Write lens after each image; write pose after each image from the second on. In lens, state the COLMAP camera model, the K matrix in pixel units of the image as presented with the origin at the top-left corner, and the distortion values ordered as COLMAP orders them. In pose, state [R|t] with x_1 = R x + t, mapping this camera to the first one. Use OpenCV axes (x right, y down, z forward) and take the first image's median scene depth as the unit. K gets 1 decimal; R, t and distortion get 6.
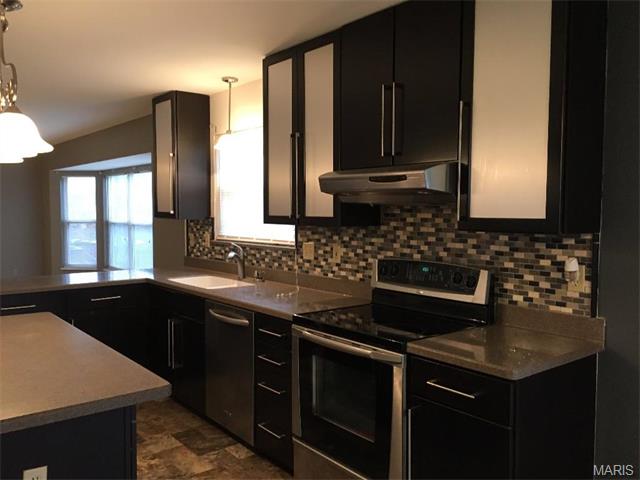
lens RADIAL K [[542.0, 0, 317.7], [0, 542.0, 237.0], [0, 0, 1]] dist [0.075565, -0.094373]
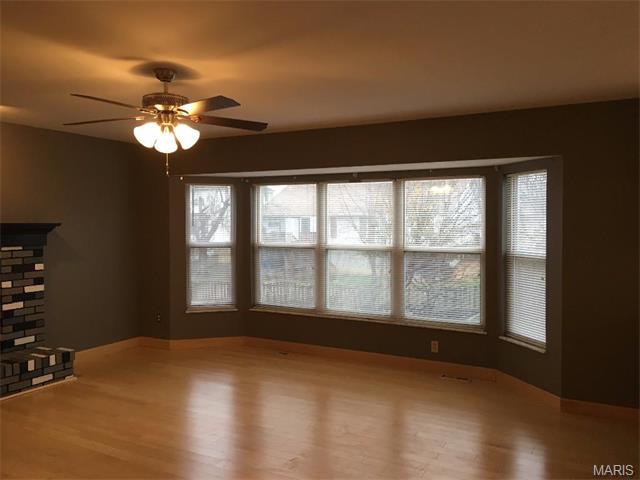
lens RADIAL K [[542.0, 0, 320.1], [0, 542.0, 241.0], [0, 0, 1]] dist [0.075565, -0.094373]
pose [[0.923834, -0.015132, 0.382495, -1.208499], [0.020812, 0.999726, -0.010717, -0.048826], [-0.382228, 0.017861, 0.923895, 0.569075]]
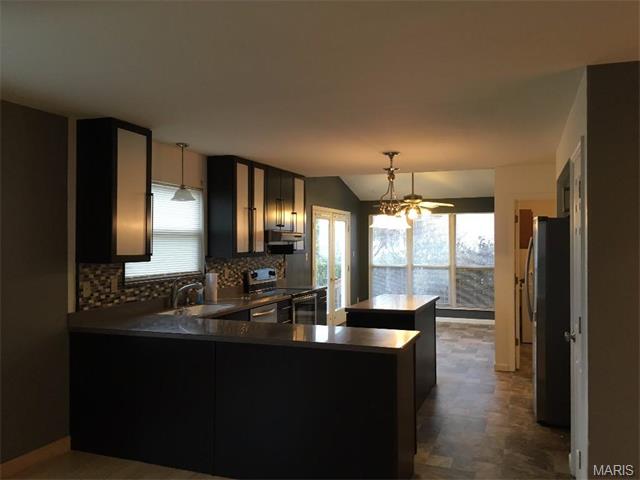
lens RADIAL K [[542.0, 0, 315.1], [0, 542.0, 242.8], [0, 0, 1]] dist [0.075565, -0.094373]
pose [[-0.491294, -0.003677, 0.870986, -1.337073], [0.046556, 0.998451, 0.030476, -0.088649], [-0.869749, 0.055522, -0.490361, 1.313016]]
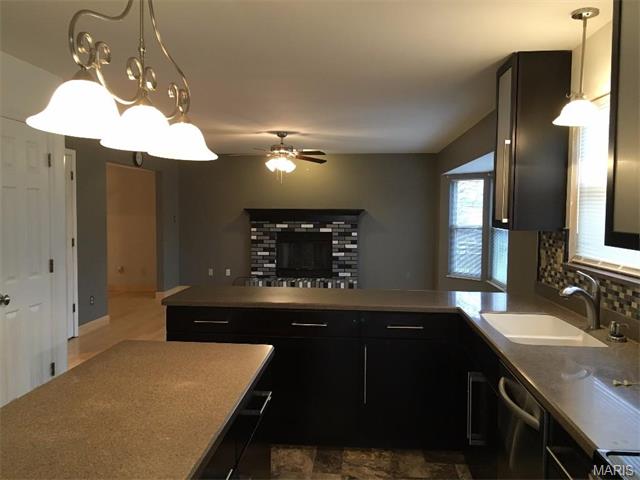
lens RADIAL K [[542.0, 0, 317.8], [0, 542.0, 238.6], [0, 0, 1]] dist [0.075565, -0.094373]
pose [[0.716836, 0.040228, -0.696080, 0.068993], [-0.042969, 0.998985, 0.013482, -0.022251], [0.695917, 0.020246, 0.717837, 0.324167]]
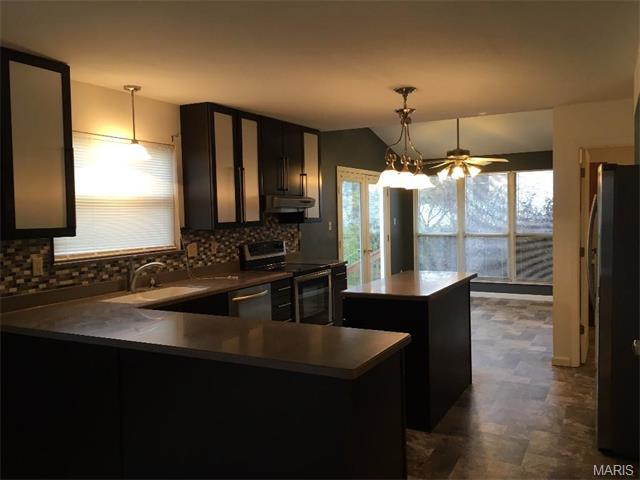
lens RADIAL K [[542.0, 0, 317.0], [0, 542.0, 238.4], [0, 0, 1]] dist [0.075565, -0.094373]
pose [[-0.375412, -0.041489, 0.925929, -1.170532], [0.069347, 0.994940, 0.072697, -0.067132], [-0.924260, 0.091501, -0.370636, 1.050343]]
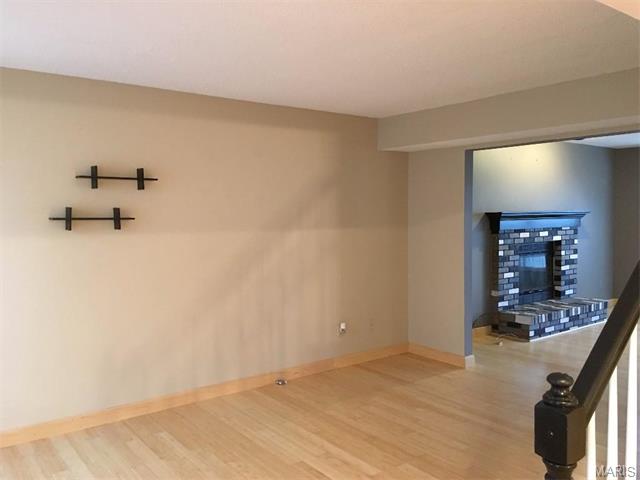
lens RADIAL K [[542.0, 0, 320.4], [0, 542.0, 239.2], [0, 0, 1]] dist [0.075565, -0.094373]
pose [[0.999280, -0.006200, -0.037433, -2.081607], [0.006171, 0.999981, -0.000884, -0.027921], [0.037438, 0.000652, 0.999299, 0.160692]]
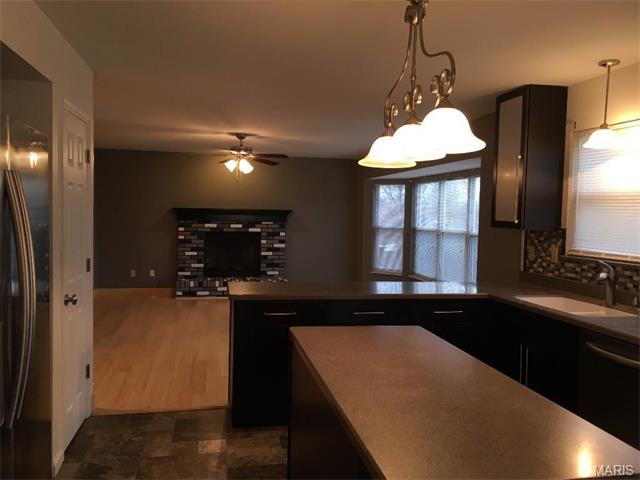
lens RADIAL K [[542.0, 0, 315.9], [0, 542.0, 239.7], [0, 0, 1]] dist [0.075565, -0.094373]
pose [[0.880482, 0.039280, -0.472449, -0.143965], [-0.043625, 0.999046, 0.001760, -0.003530], [0.472067, 0.019061, 0.881356, 0.061831]]
